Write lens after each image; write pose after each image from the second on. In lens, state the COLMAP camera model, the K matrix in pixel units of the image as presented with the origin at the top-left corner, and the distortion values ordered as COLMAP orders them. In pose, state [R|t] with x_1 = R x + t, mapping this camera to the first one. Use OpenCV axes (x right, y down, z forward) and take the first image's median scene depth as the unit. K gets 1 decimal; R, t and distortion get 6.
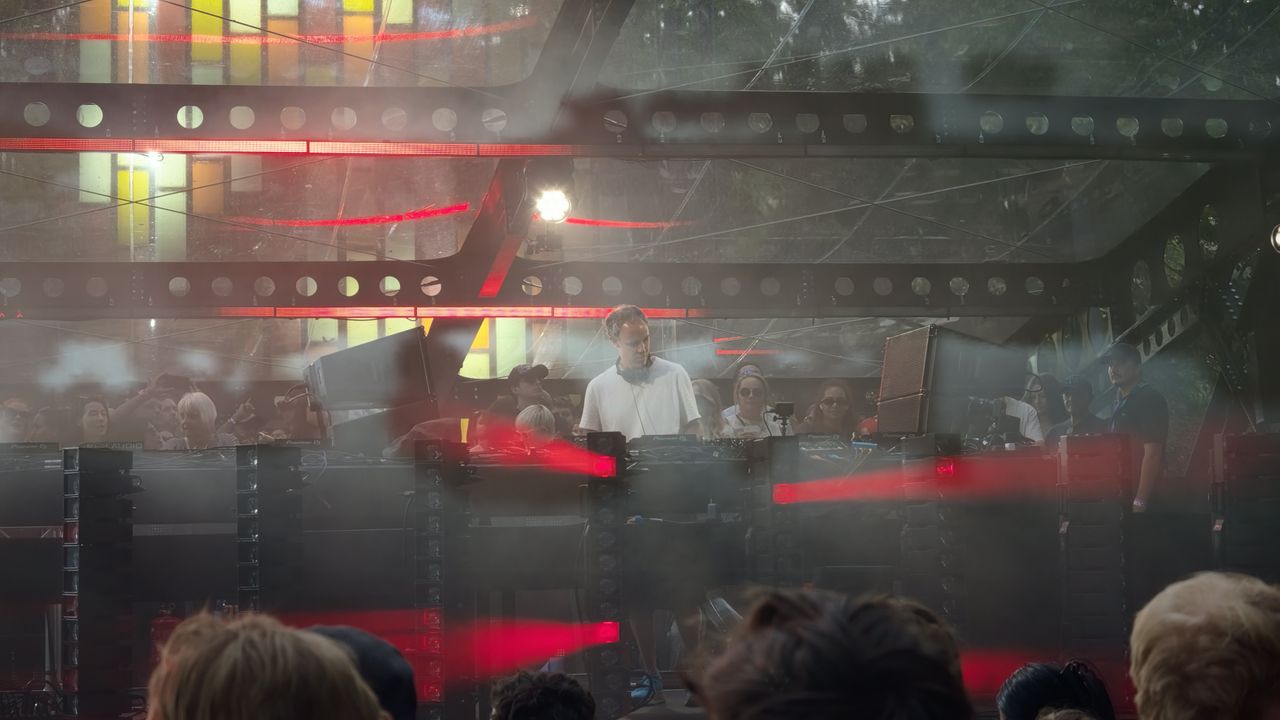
lens RADIAL K [[2617.7, 0, 640.0], [0, 2617.7, 360.0], [0, 0, 1]] dist [0.028024, 0.057411]
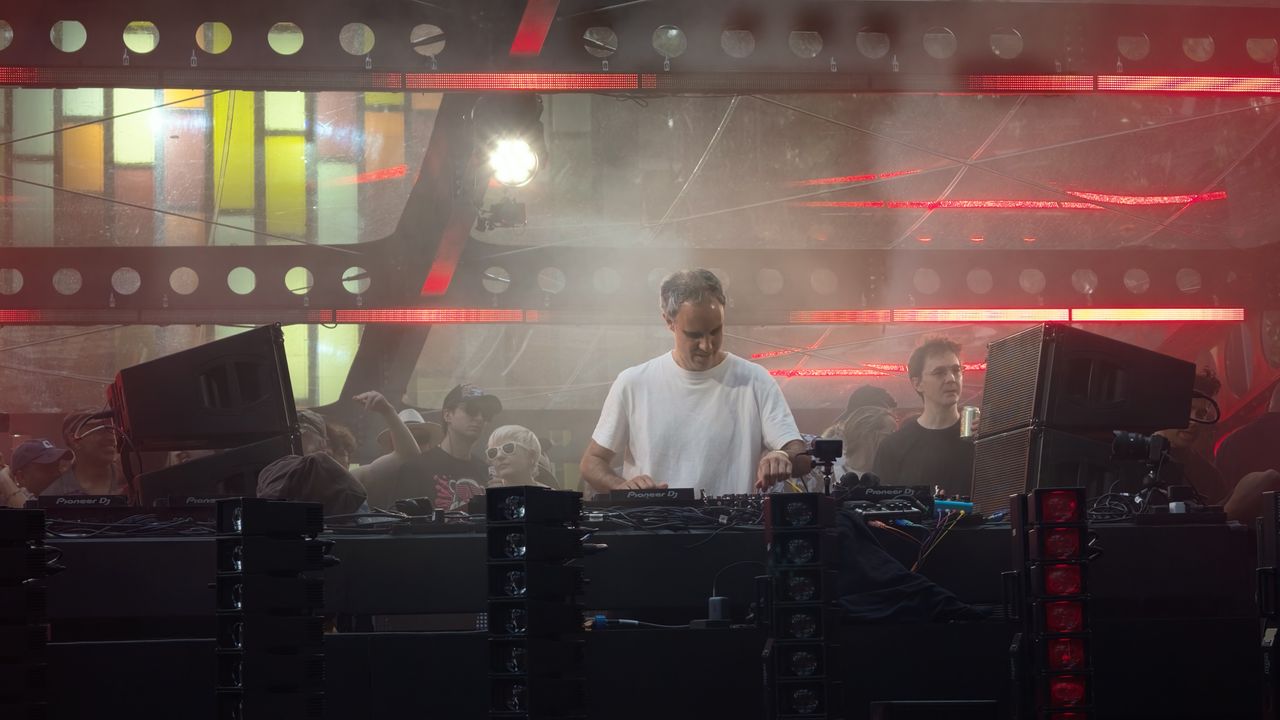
lens RADIAL K [[3213.8, 0, 640.0], [0, 3213.8, 360.0], [0, 0, 1]] dist [0.156301, -0.603067]
pose [[0.999926, -0.000578, -0.012127, 0.011925], [0.000469, 0.999959, -0.009019, 0.002467], [0.012132, 0.009012, 0.999886, 0.134618]]
